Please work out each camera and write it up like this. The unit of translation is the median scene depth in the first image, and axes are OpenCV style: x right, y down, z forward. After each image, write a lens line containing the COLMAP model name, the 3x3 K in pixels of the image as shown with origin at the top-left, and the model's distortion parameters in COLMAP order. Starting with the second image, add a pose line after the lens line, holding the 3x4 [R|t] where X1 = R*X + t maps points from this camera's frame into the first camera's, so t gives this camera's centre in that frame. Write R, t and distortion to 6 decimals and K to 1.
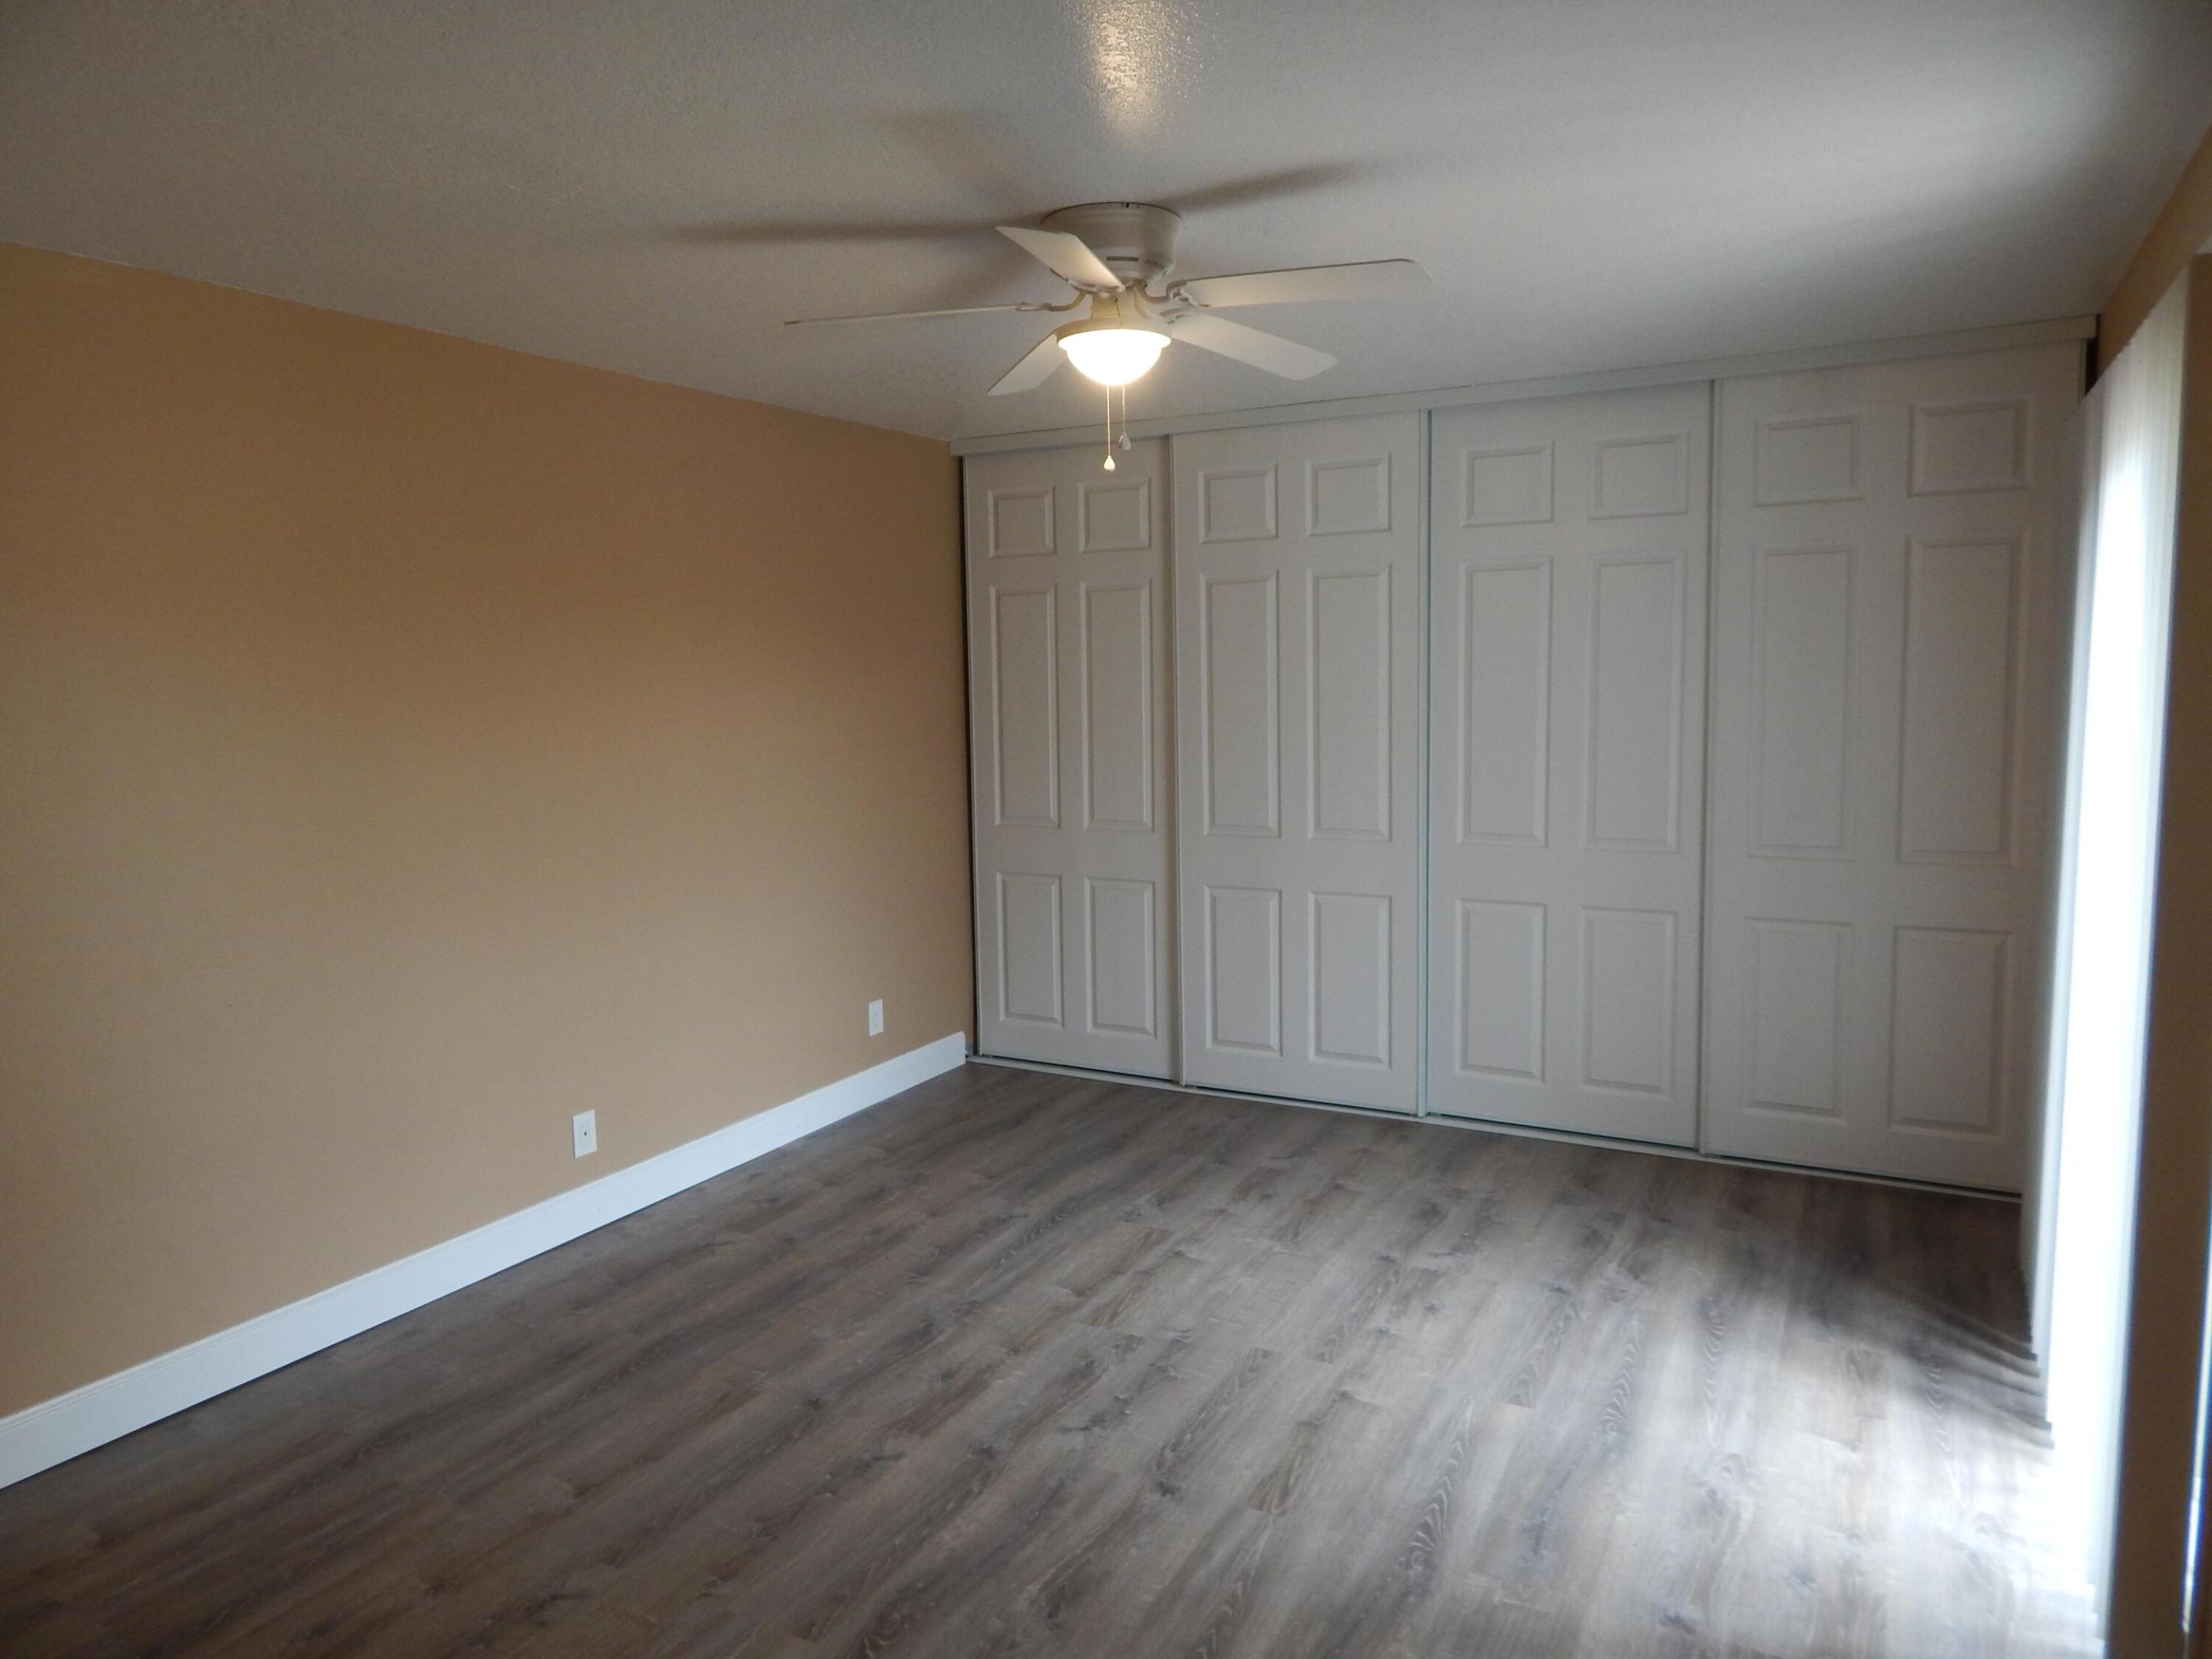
lens RADIAL K [[1458.9, 0, 1103.3], [0, 1458.9, 819.7], [0, 0, 1]] dist [0.005855, -0.009538]
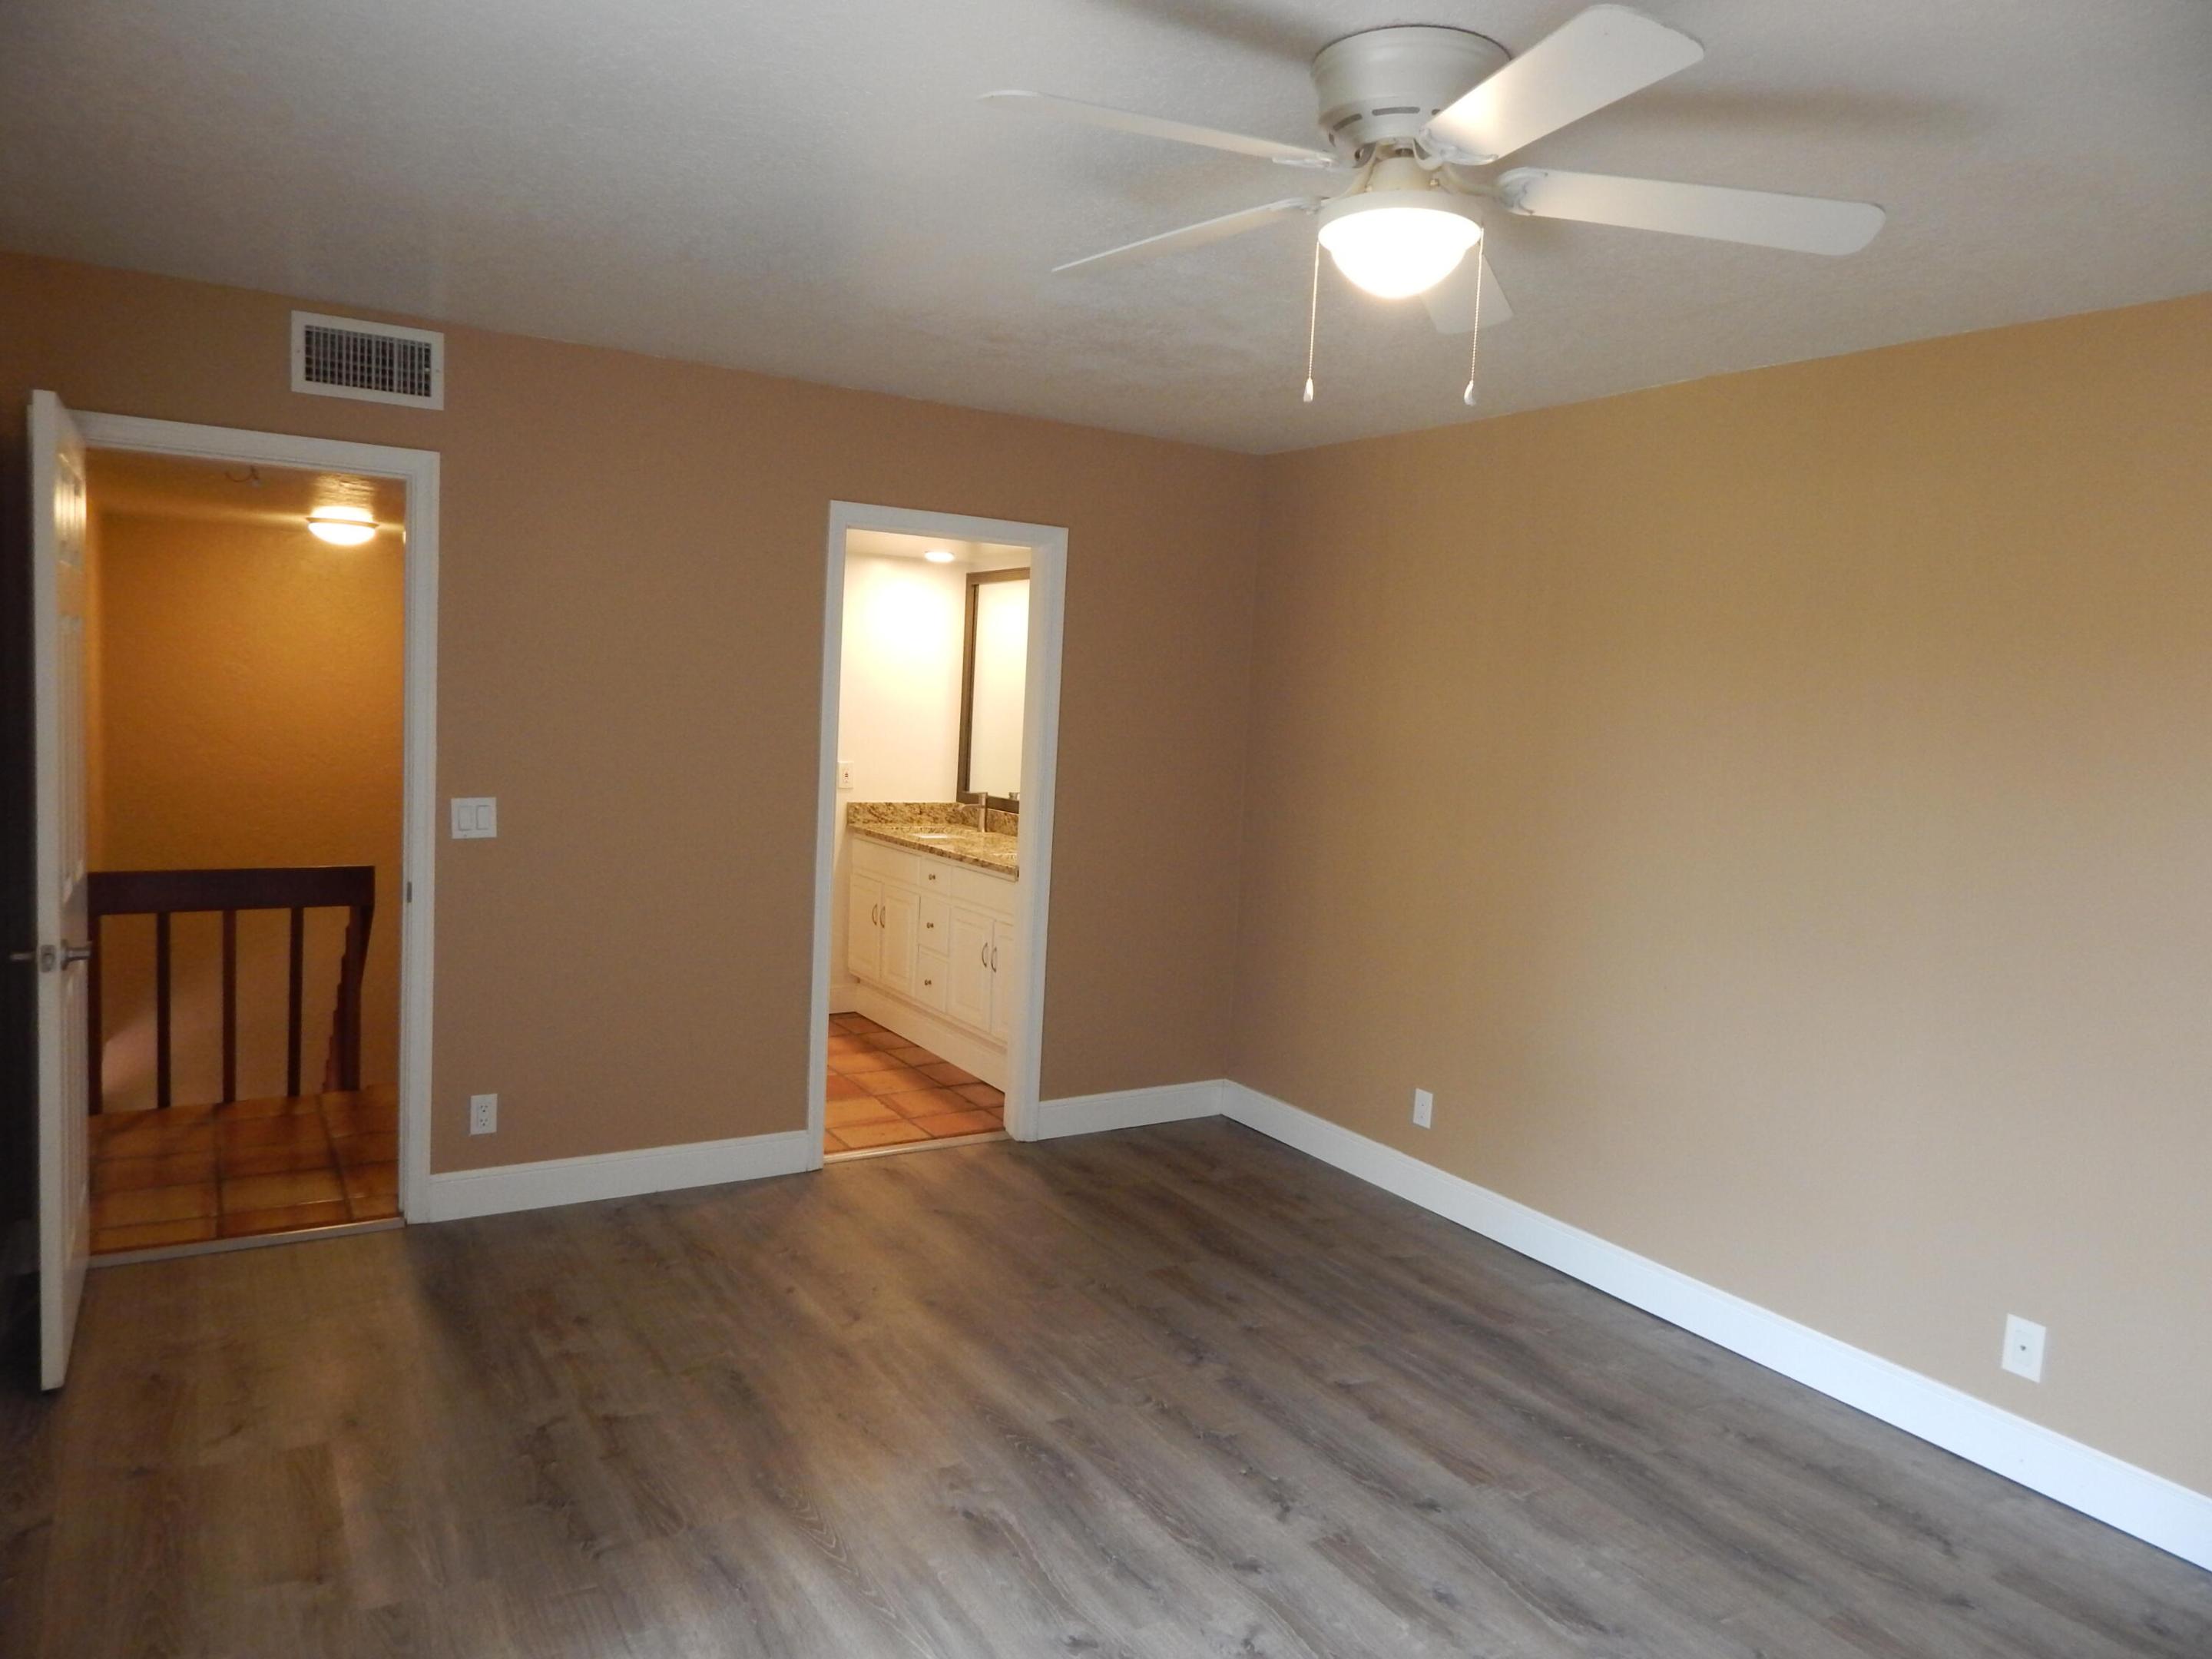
lens RADIAL K [[1458.9, 0, 1103.3], [0, 1458.9, 819.7], [0, 0, 1]] dist [0.005855, -0.009538]
pose [[-0.495372, 0.063737, -0.866340, 0.712685], [-0.137438, 0.978993, 0.150612, -0.135949], [0.857740, 0.193677, -0.476206, 1.270339]]
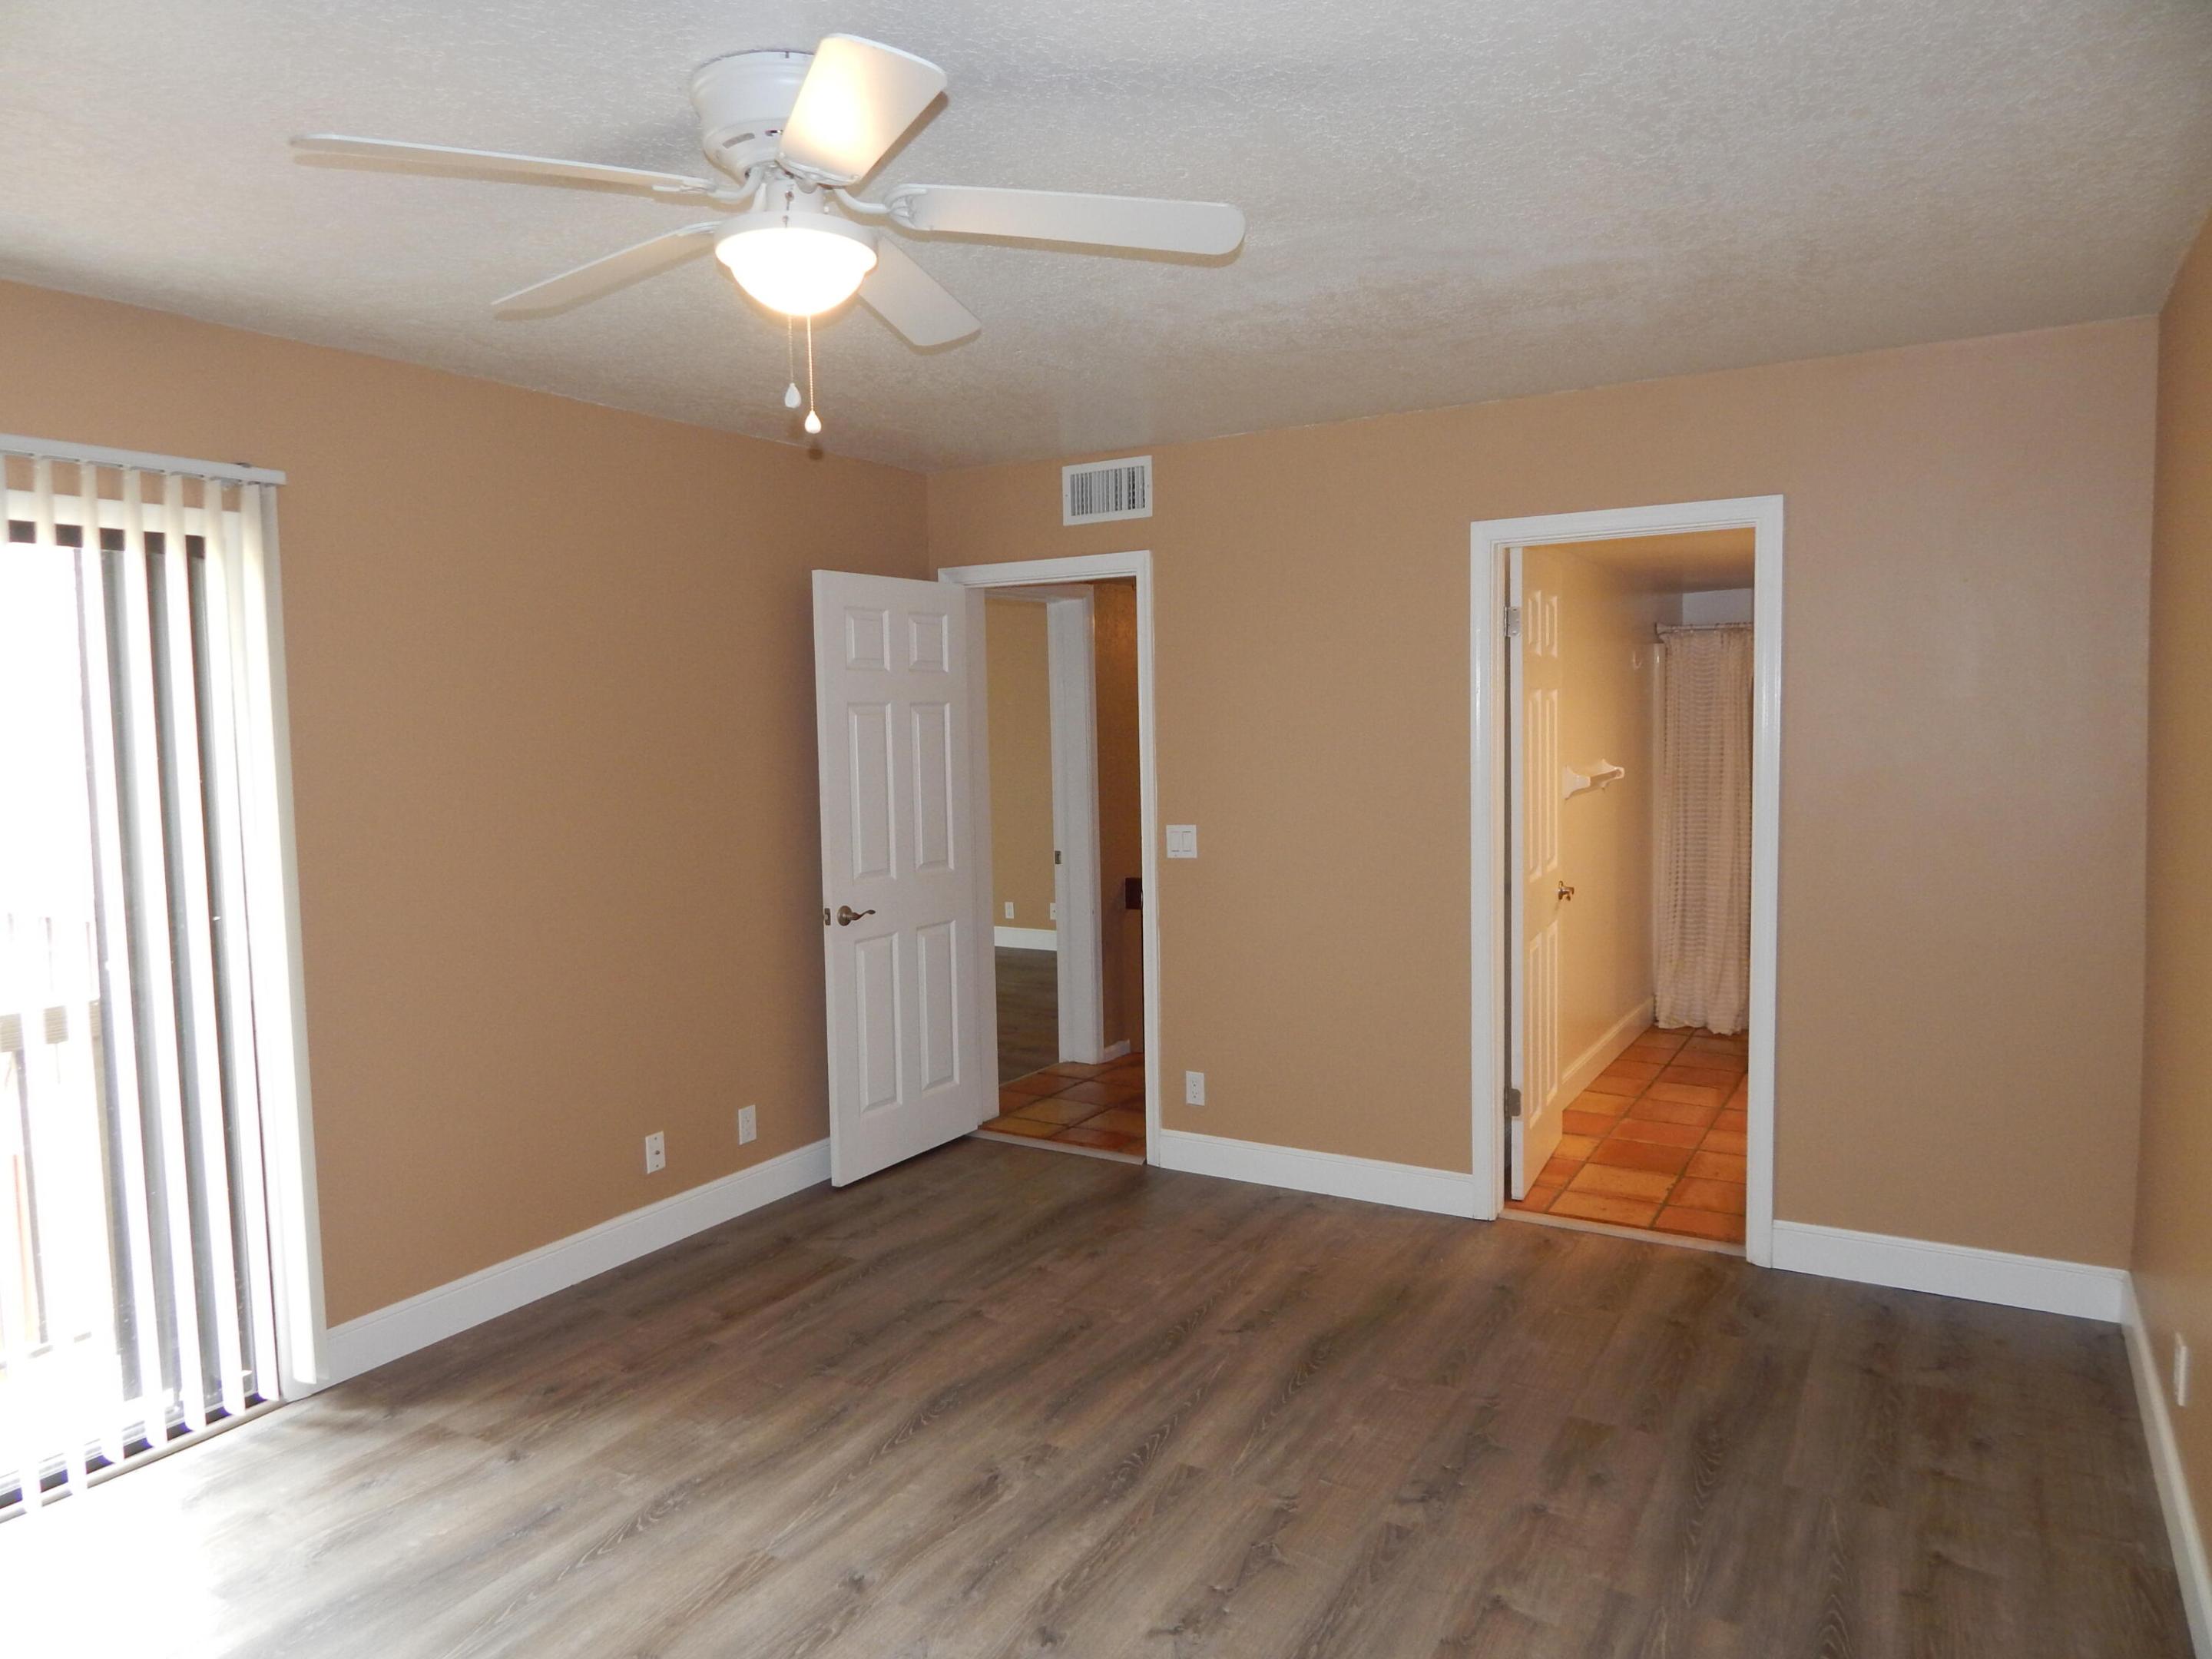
lens RADIAL K [[1458.9, 0, 1103.3], [0, 1458.9, 819.7], [0, 0, 1]] dist [0.005855, -0.009538]
pose [[-0.998598, 0.029384, 0.044039, -0.164093], [0.036851, 0.983034, 0.179684, -0.178606], [-0.038012, 0.181055, -0.982738, 1.752329]]
